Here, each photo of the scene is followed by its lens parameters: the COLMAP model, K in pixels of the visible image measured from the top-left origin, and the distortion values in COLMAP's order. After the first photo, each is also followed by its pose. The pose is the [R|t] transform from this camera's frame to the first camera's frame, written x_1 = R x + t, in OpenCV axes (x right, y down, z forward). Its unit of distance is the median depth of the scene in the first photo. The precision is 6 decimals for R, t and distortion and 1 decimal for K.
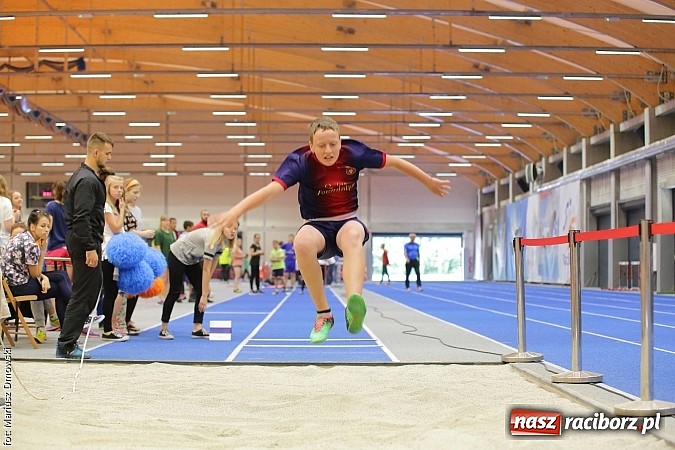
lens RADIAL K [[2939.1, 0, 337.5], [0, 2939.1, 225.0], [0, 0, 1]] dist [0.144673, 0.002859]
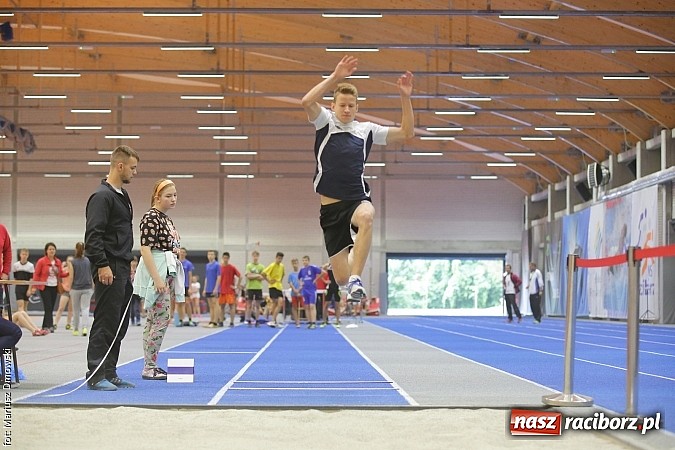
lens RADIAL K [[2786.3, 0, 357.4], [0, 2786.3, 225.6], [0, 0, 1]] dist [0.810799, 2.180102]
pose [[0.999995, 0.001507, 0.002632, 0.002089], [-0.001501, 0.999997, -0.002070, -0.002955], [-0.002636, 0.002066, 0.999994, 0.267896]]
